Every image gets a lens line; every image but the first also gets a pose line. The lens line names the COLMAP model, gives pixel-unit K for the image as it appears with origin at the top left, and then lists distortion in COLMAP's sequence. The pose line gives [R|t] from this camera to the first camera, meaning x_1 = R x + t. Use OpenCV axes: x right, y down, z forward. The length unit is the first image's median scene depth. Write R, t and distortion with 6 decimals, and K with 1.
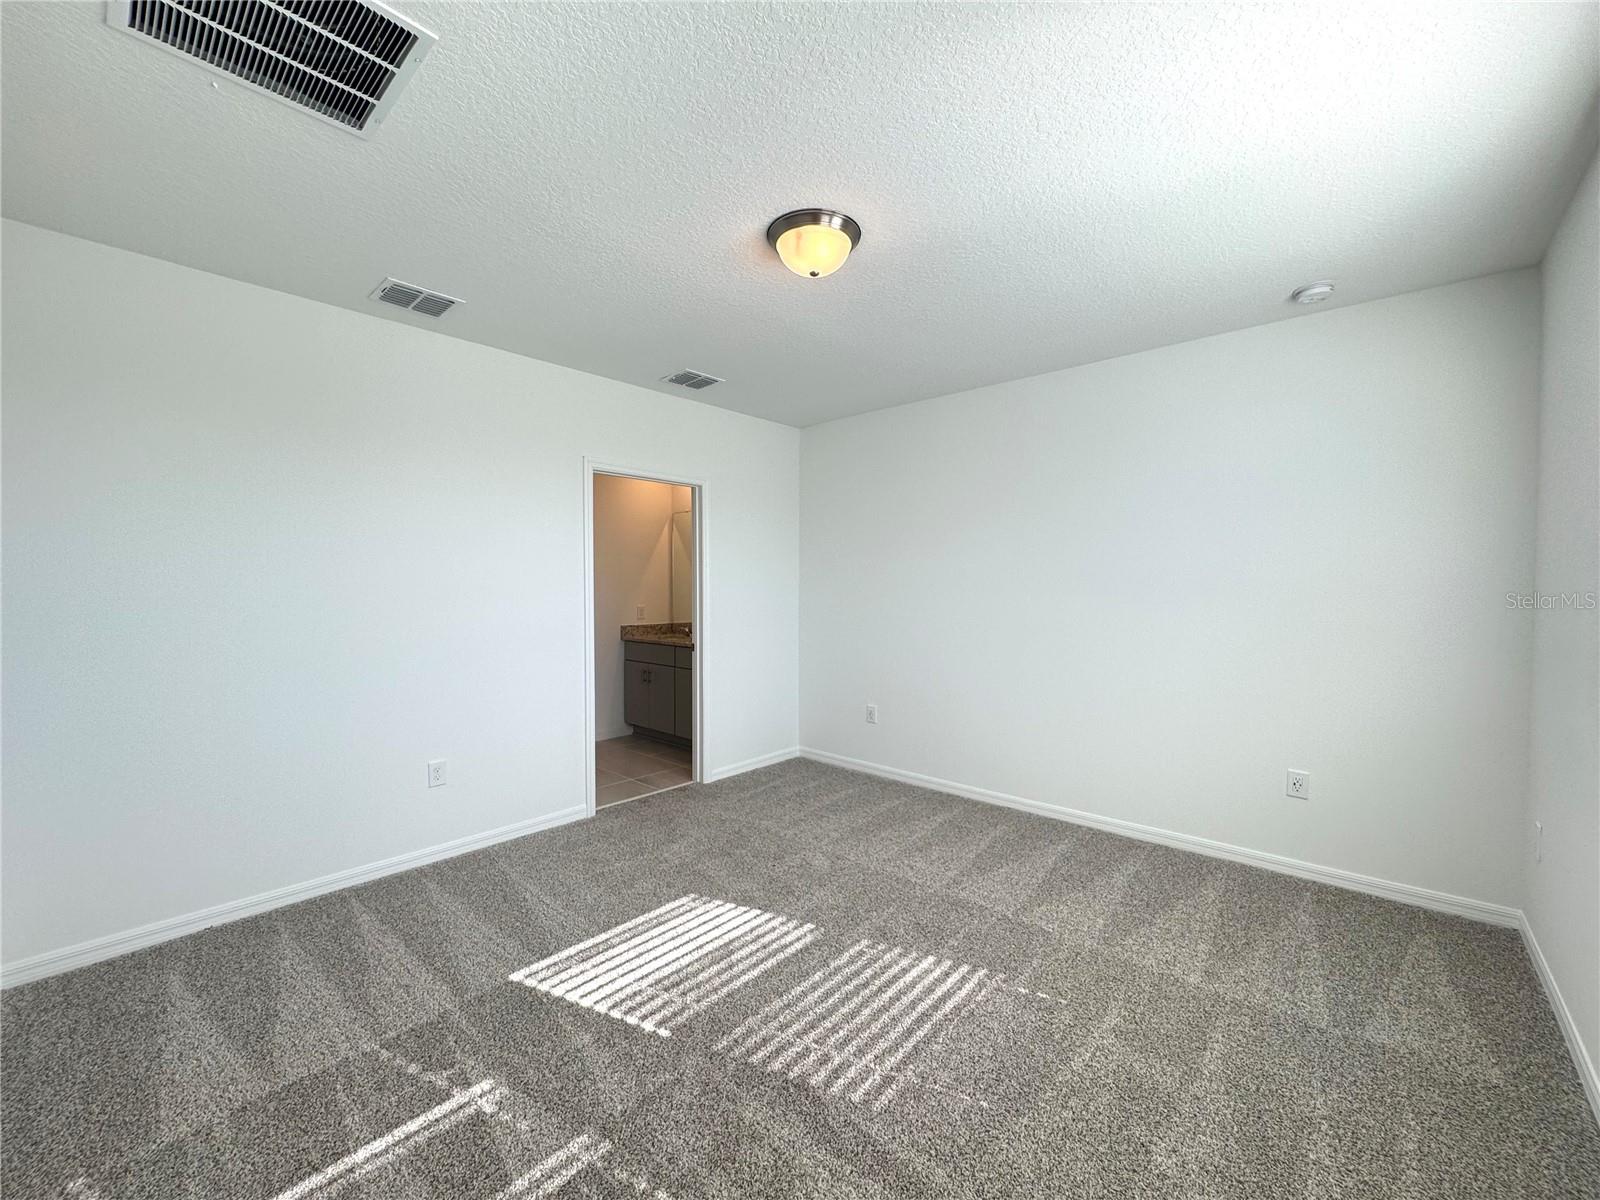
lens RADIAL K [[639.1, 0, 798.4], [0, 639.1, 596.1], [0, 0, 1]] dist [-0.003648, 0.000469]
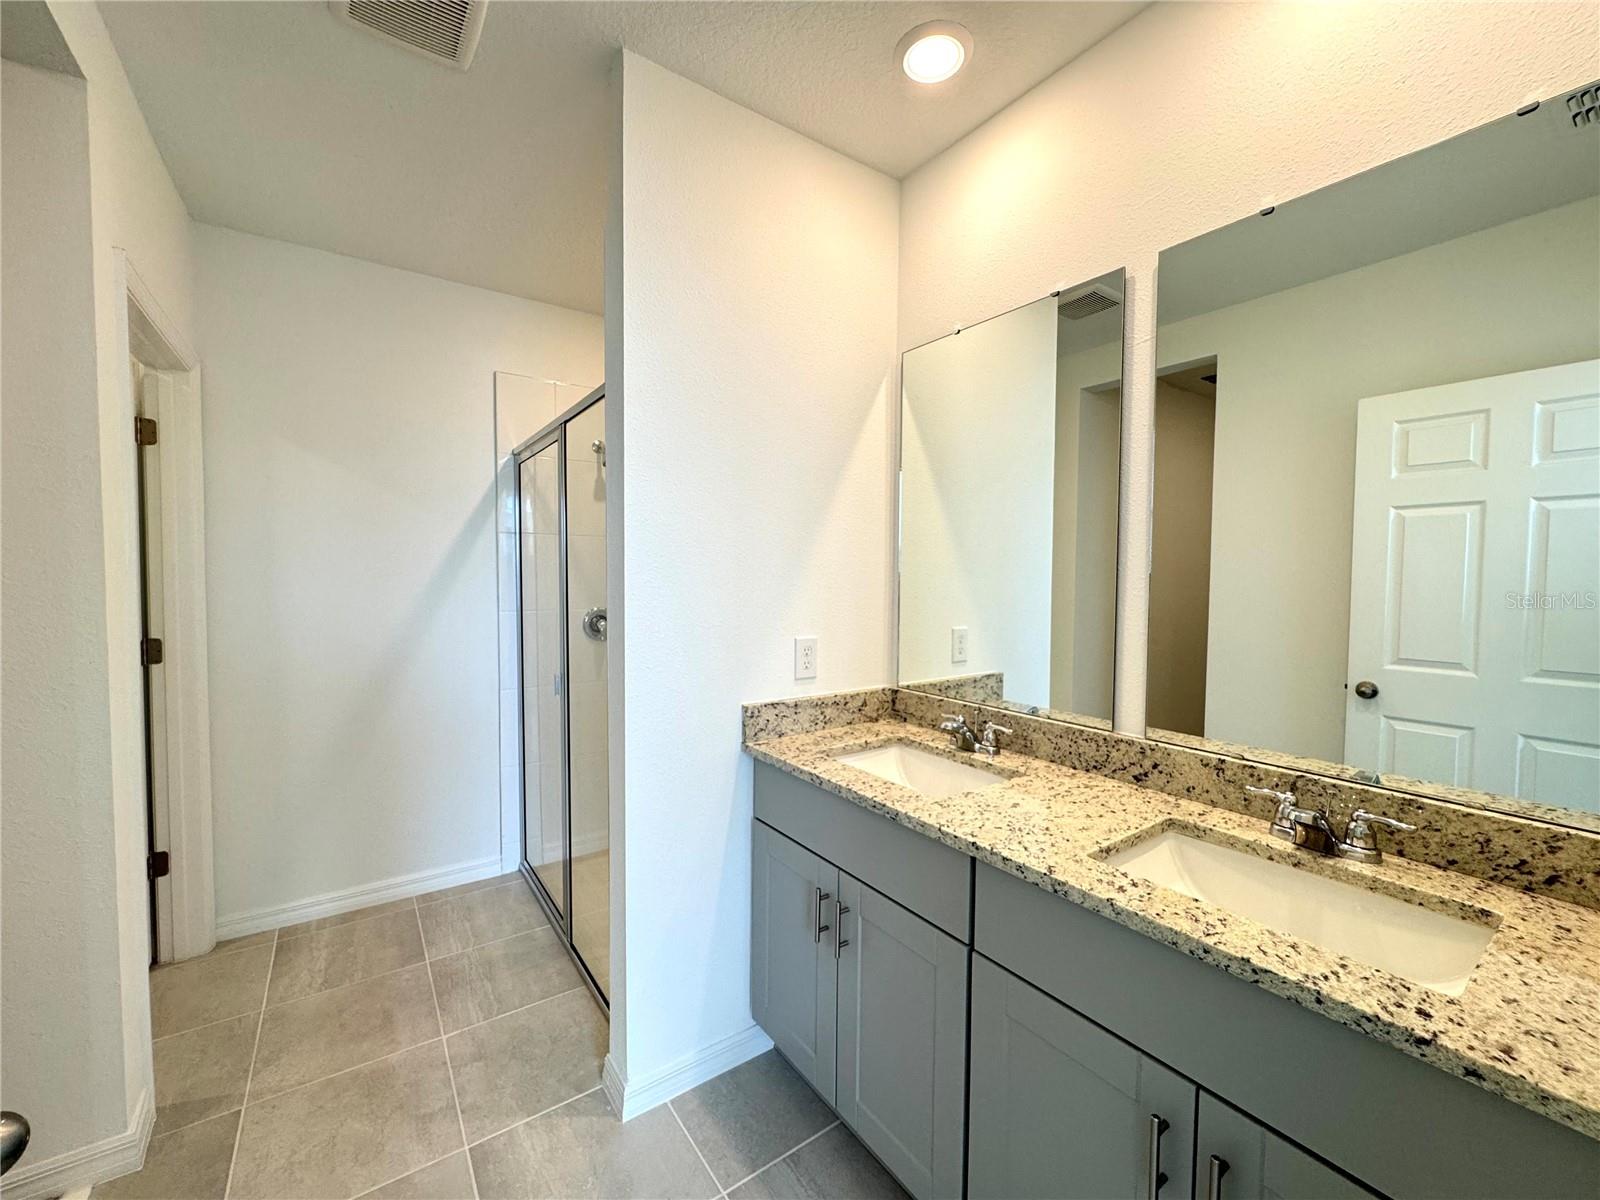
lens RADIAL K [[639.1, 0, 798.3], [0, 639.1, 602.8], [0, 0, 1]] dist [-0.003648, 0.000469]
pose [[0.976452, 0.013331, -0.215324, -0.297307], [-0.009060, 0.999742, 0.020811, -0.012784], [0.215546, -0.018370, 0.976321, 1.127575]]
